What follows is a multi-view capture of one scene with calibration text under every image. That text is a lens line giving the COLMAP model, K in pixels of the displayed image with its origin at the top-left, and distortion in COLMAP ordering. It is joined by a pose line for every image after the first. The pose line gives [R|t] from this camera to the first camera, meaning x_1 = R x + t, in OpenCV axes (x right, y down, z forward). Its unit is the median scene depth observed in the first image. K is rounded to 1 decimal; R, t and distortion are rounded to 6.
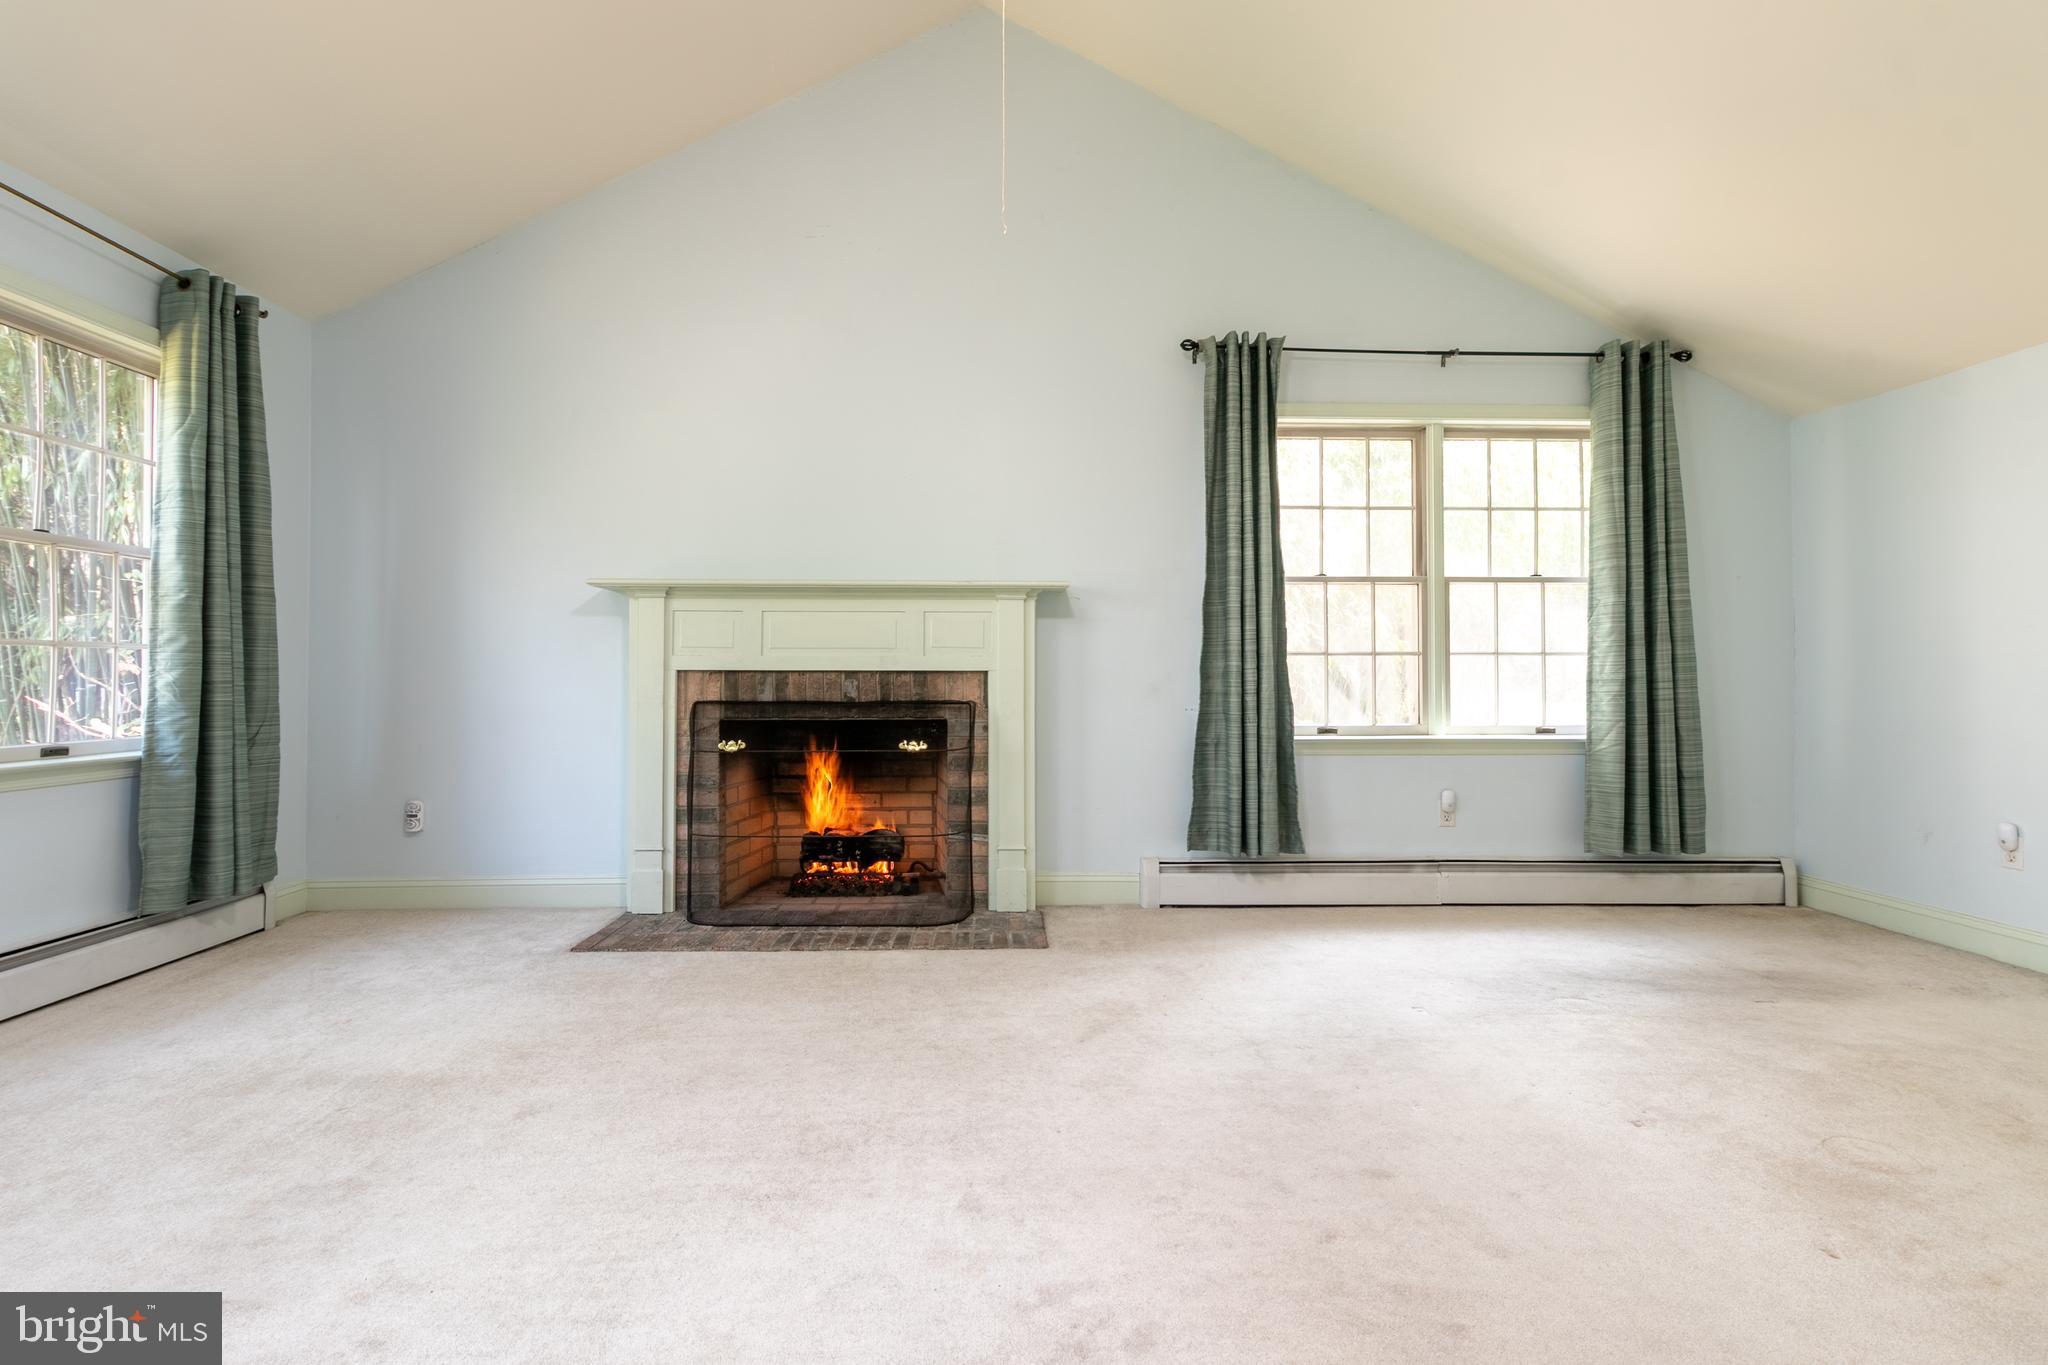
lens RADIAL K [[932.2, 0, 1028.0], [0, 932.2, 664.7], [0, 0, 1]] dist [0.000949, 0.000026]
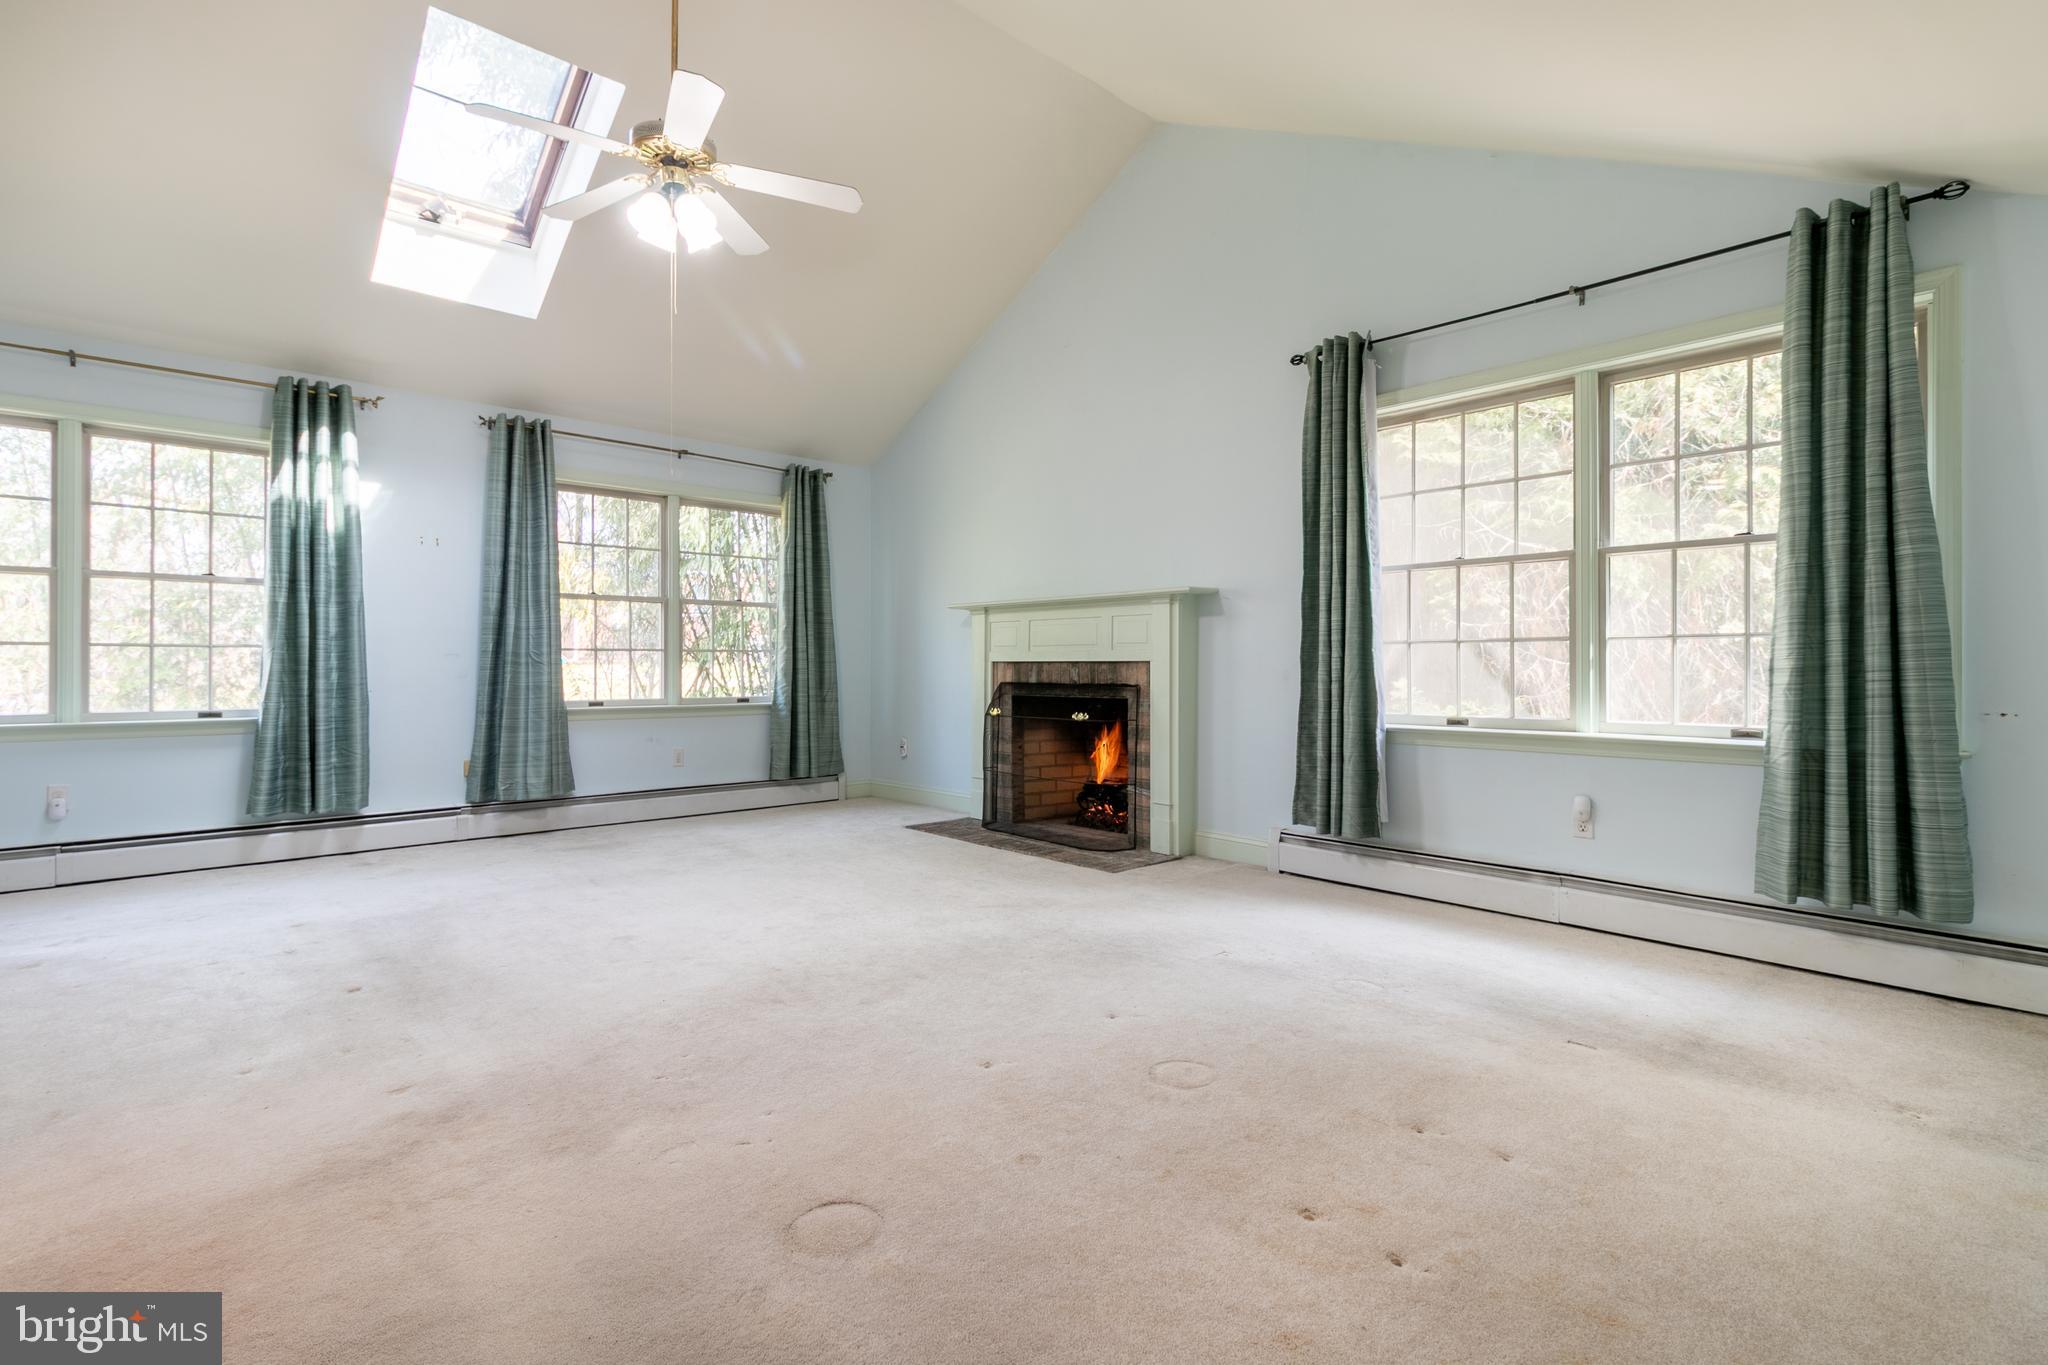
lens RADIAL K [[932.2, 0, 1028.0], [0, 932.2, 664.7], [0, 0, 1]] dist [0.000949, 0.000026]
pose [[0.657851, -0.002626, -0.753144, 0.797227], [0.008979, 0.999950, 0.004356, 0.004711], [0.753095, -0.009628, 0.657842, 0.045710]]
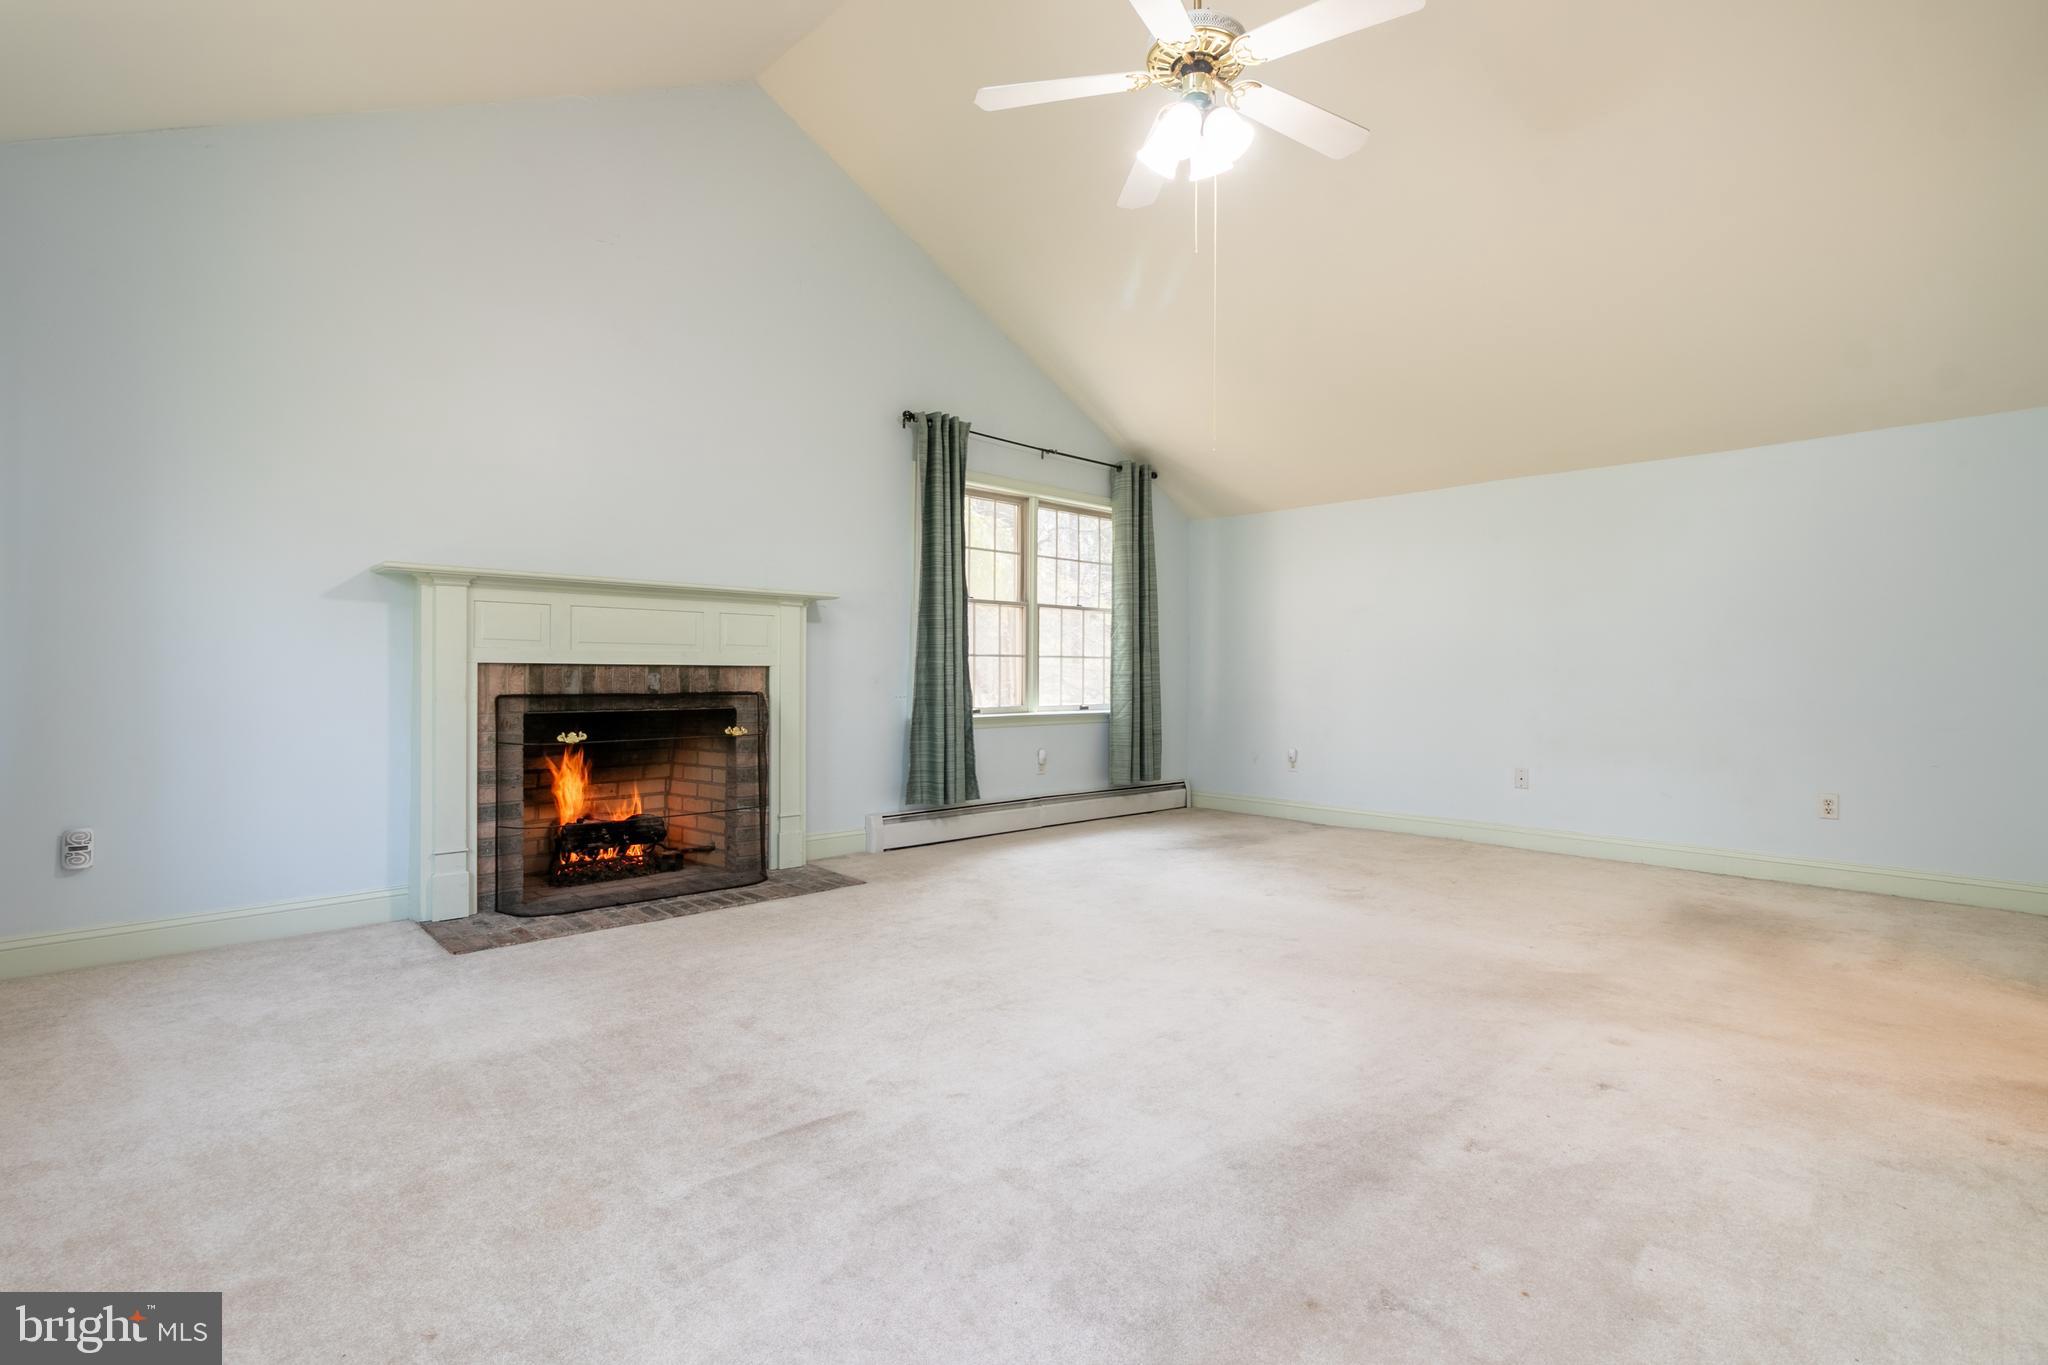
lens RADIAL K [[953.6, 0, 994.4], [0, 953.6, 675.4], [0, 0, 1]] dist [0.001288, -0.000090]
pose [[0.759827, 0.001191, 0.650124, -0.606185], [-0.014277, 0.999788, 0.014855, -0.003382], [-0.649969, -0.020569, 0.759683, -0.091285]]
